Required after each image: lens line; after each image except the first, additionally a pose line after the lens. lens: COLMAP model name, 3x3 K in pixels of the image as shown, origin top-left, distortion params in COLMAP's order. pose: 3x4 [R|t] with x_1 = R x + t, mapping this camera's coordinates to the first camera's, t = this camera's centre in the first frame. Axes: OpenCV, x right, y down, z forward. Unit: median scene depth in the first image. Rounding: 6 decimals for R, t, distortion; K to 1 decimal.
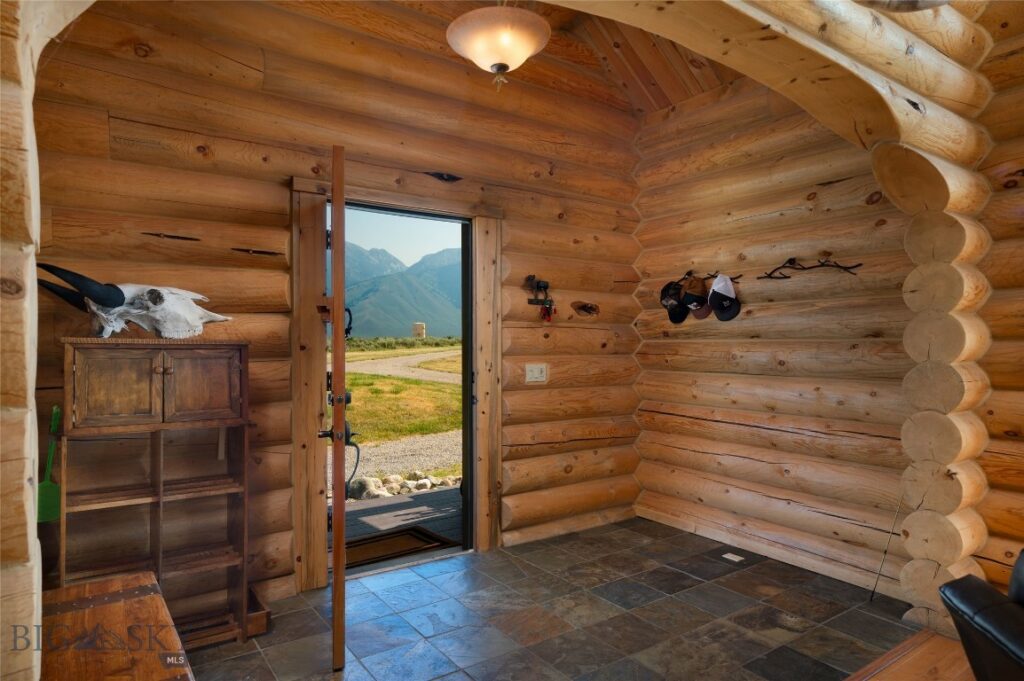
lens RADIAL K [[606.6, 0, 512.0], [0, 606.6, 340.5], [0, 0, 1]] dist [0.000028, -0.000009]
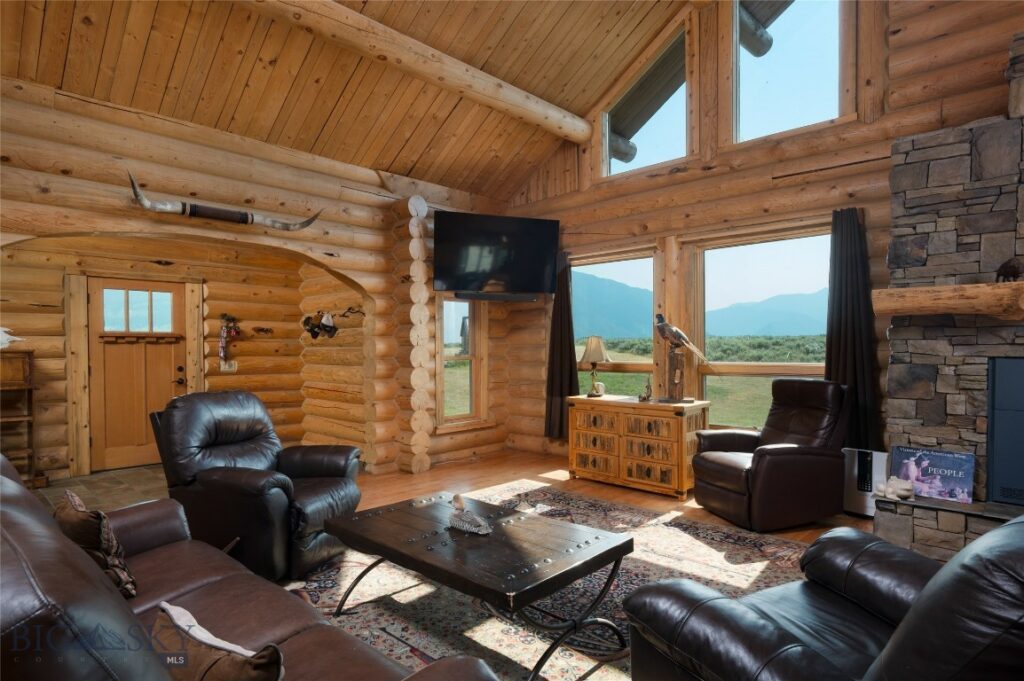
lens RADIAL K [[567.2, 0, 509.1], [0, 567.2, 350.6], [0, 0, 1]] dist [0.000431, 0.000484]
pose [[0.983021, -0.005645, 0.183404, 0.560804], [0.003962, 0.999947, 0.009545, -0.006330], [-0.183449, -0.008656, 0.982991, -0.847269]]
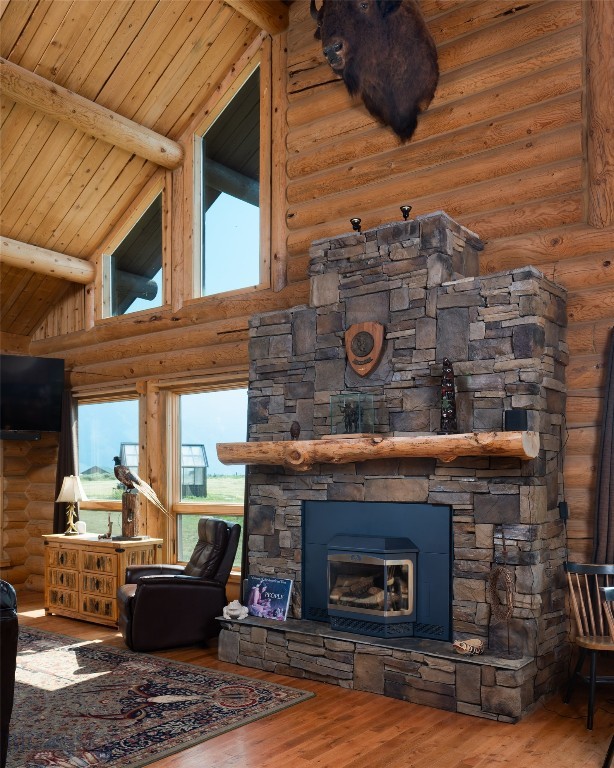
lens RADIAL K [[708.6, 0, 308.0], [0, 708.6, 468.0], [0, 0, 1]] dist [-0.001033, -0.000126]
pose [[0.957456, 0.005066, 0.288536, 1.078594], [-0.002274, 0.999947, -0.010010, -0.032363], [-0.288571, 0.008928, 0.957417, -1.407379]]
